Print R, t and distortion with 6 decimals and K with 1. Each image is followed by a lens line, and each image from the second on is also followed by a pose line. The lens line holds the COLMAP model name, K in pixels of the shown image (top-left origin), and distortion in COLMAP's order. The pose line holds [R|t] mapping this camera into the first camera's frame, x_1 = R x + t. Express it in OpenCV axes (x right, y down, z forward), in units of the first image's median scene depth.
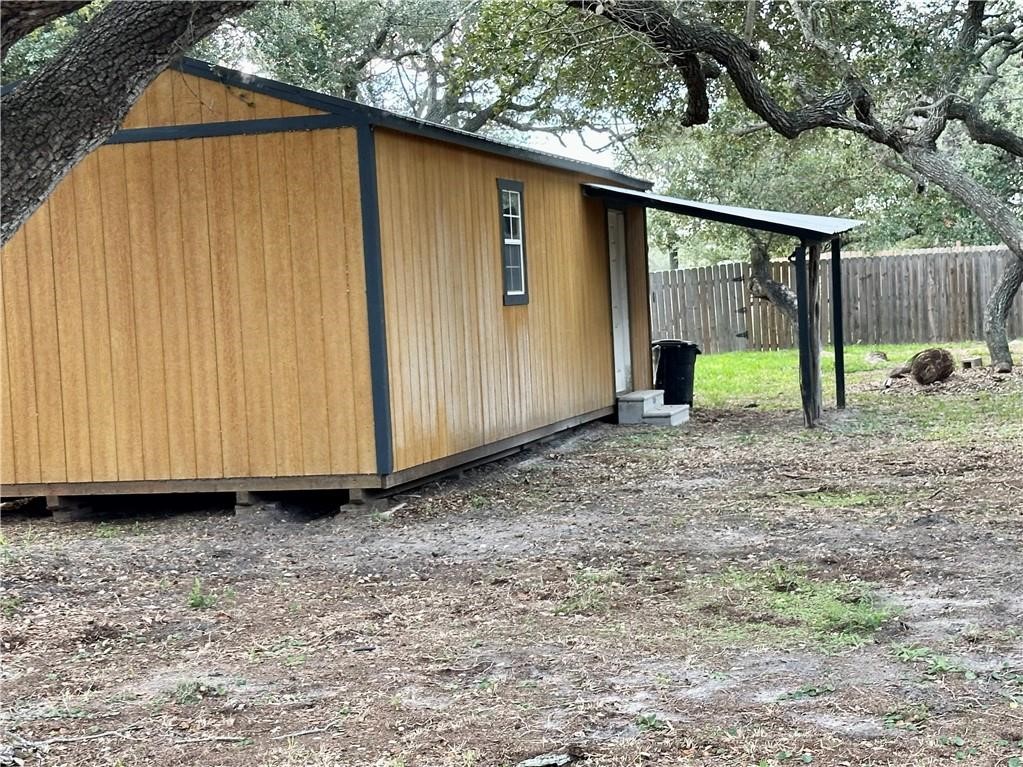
lens RADIAL K [[1901.5, 0, 496.4], [0, 1901.5, 394.3], [0, 0, 1]] dist [0.113956, 0.000000]
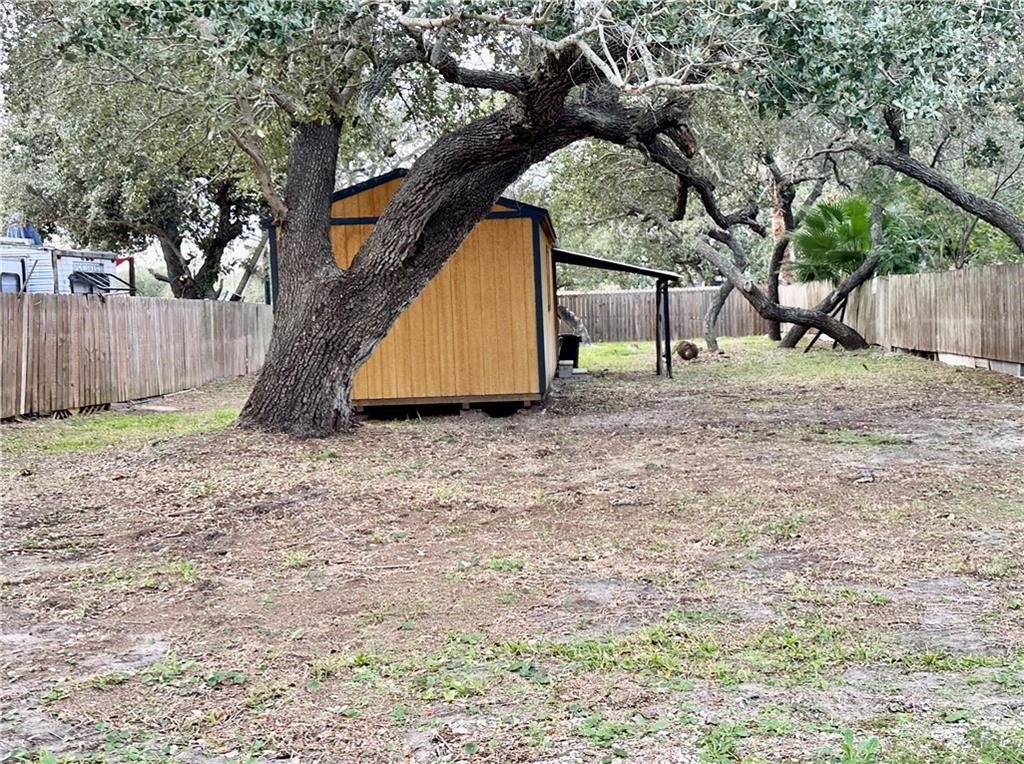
lens RADIAL K [[1158.2, 0, 542.1], [0, 1158.2, 370.3], [0, 0, 1]] dist [0.102316, 0.000000]
pose [[0.976662, 0.002244, 0.214771, -0.313626], [-0.000796, 0.999976, -0.006832, 0.026142], [-0.214781, 0.006501, 0.976641, -0.175184]]
